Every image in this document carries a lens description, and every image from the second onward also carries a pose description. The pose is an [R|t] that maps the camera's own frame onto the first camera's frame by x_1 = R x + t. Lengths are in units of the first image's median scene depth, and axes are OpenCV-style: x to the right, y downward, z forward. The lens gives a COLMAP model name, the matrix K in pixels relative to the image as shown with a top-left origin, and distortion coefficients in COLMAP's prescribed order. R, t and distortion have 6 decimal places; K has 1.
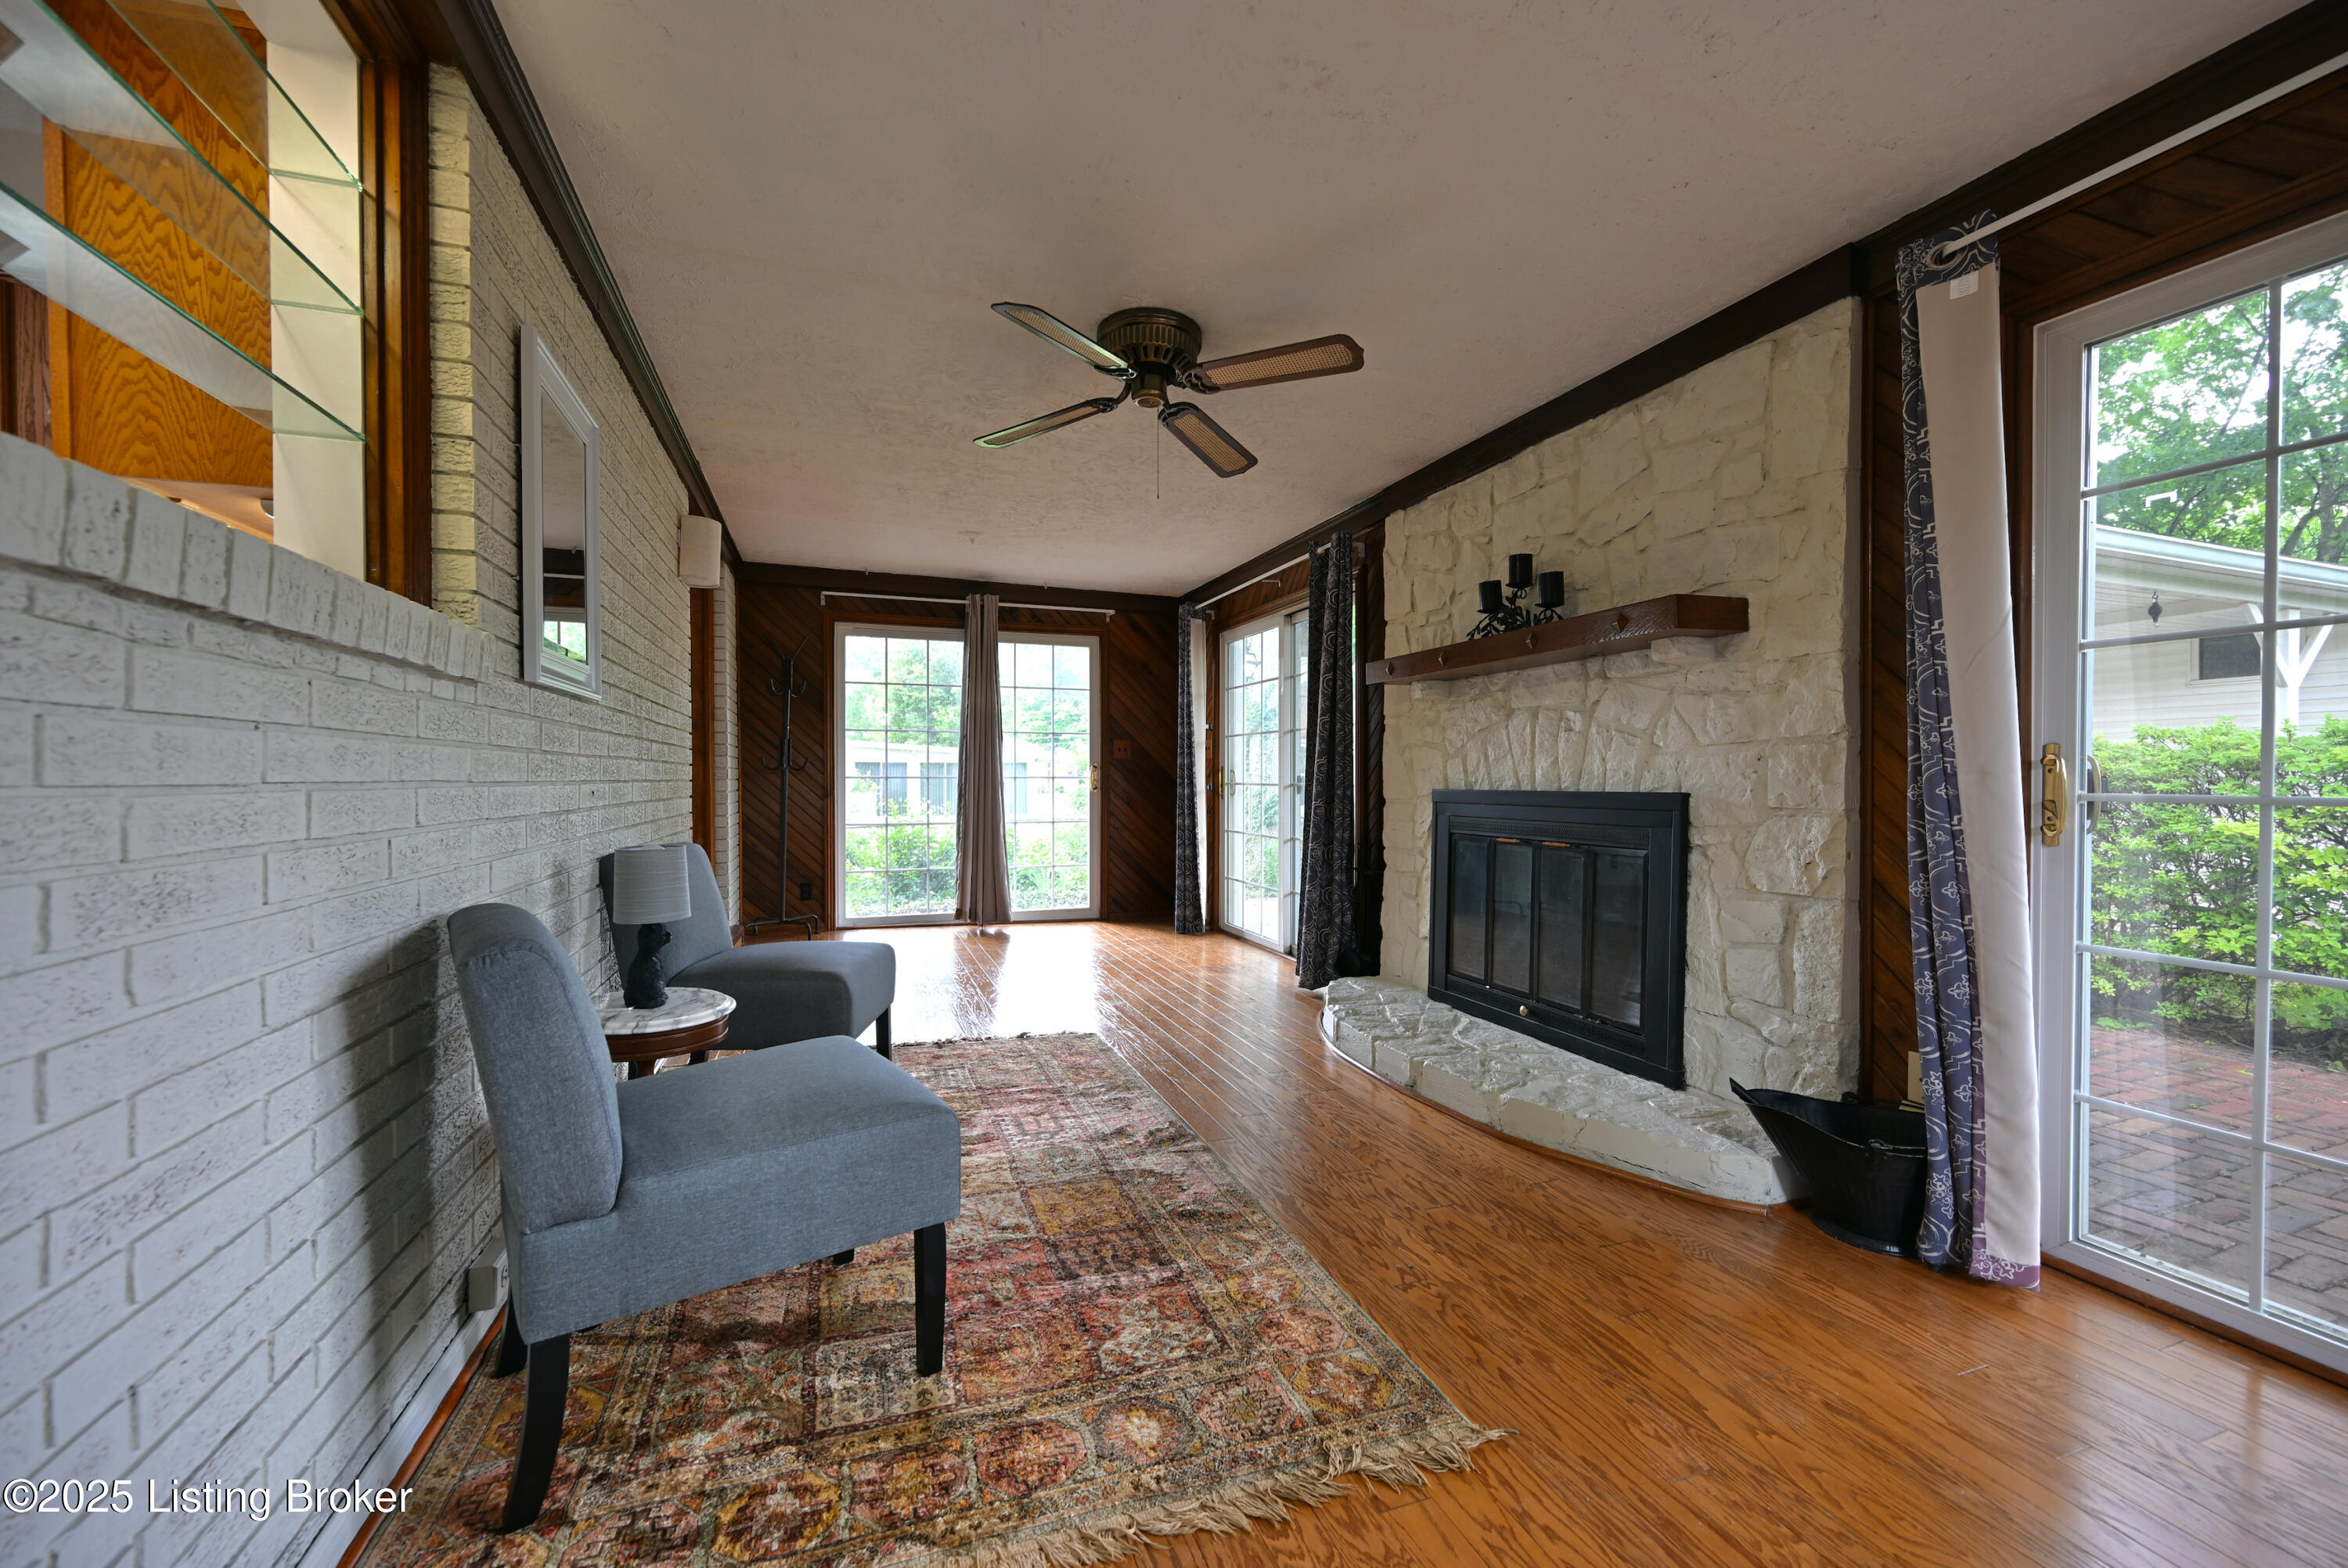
lens RADIAL K [[914.8, 0, 1171.6], [0, 914.8, 786.4], [0, 0, 1]] dist [-0.000010, -0.000114]
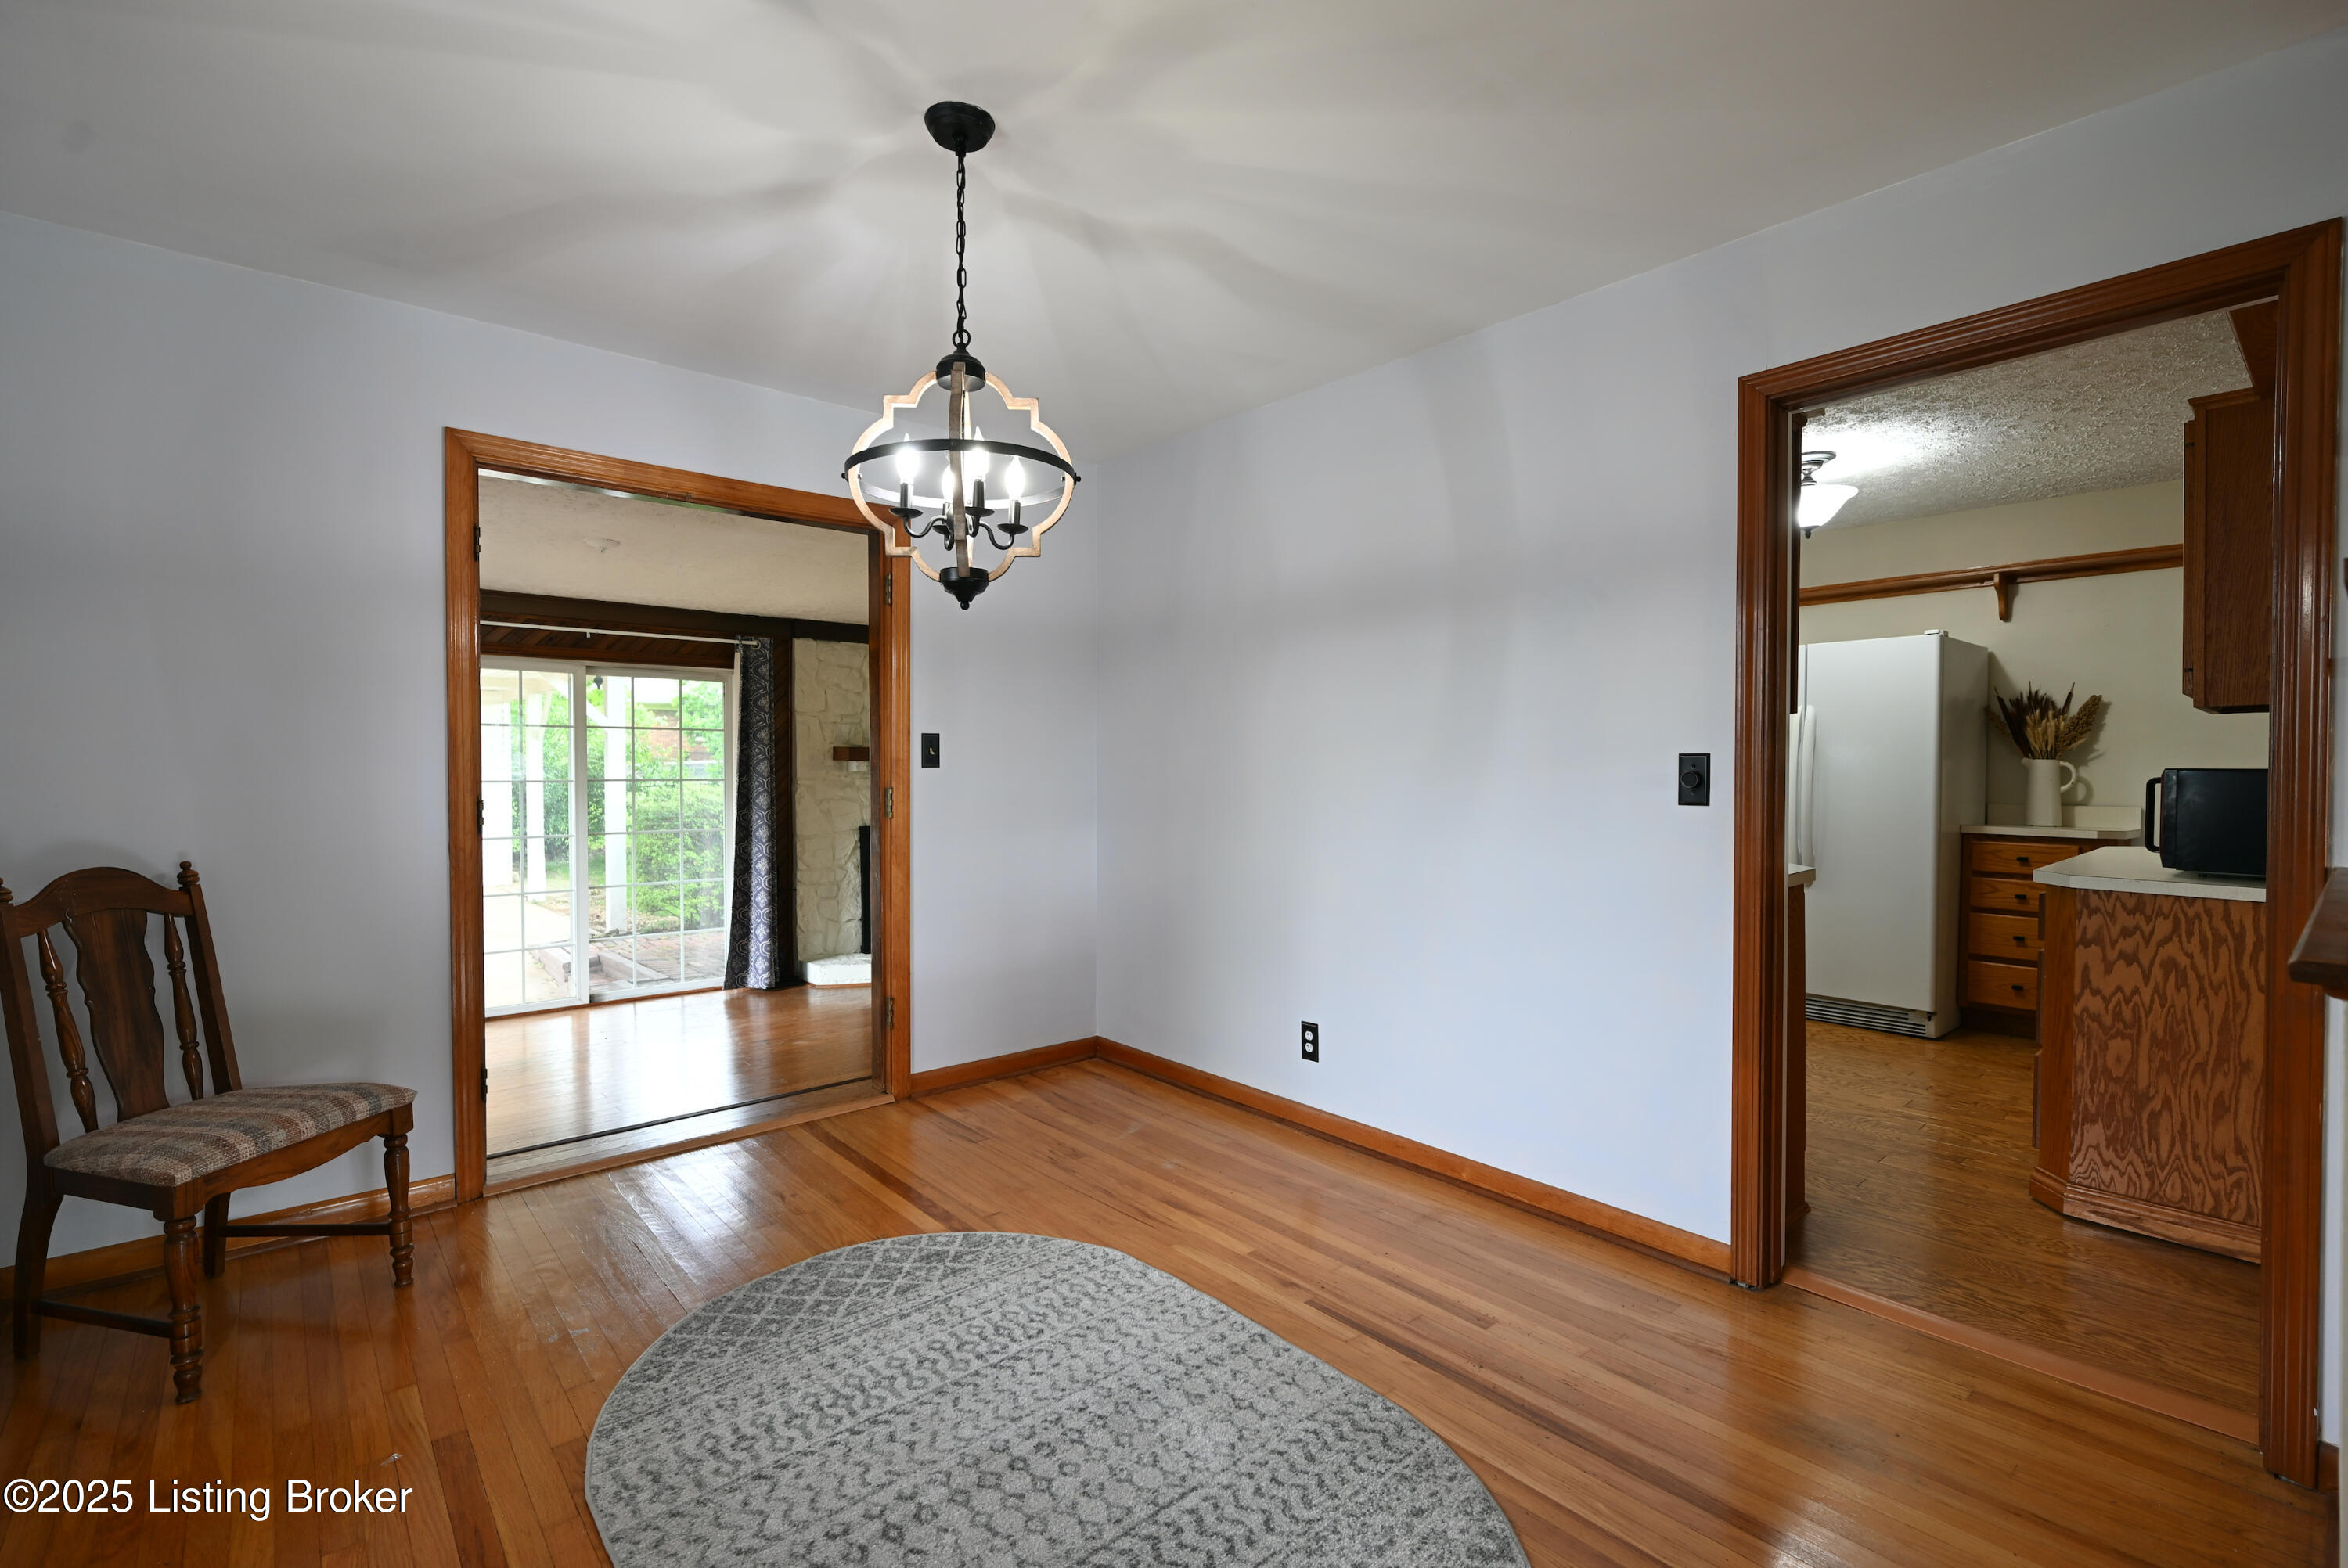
lens RADIAL K [[1045.1, 0, 1174.0], [0, 1045.1, 784.0], [0, 0, 1]] dist [0.001929, 0.000248]
pose [[-0.362912, -0.016006, 0.931686, -2.070642], [0.012636, 0.999676, 0.022096, -0.134206], [-0.931738, 0.019791, -0.362592, 1.444705]]
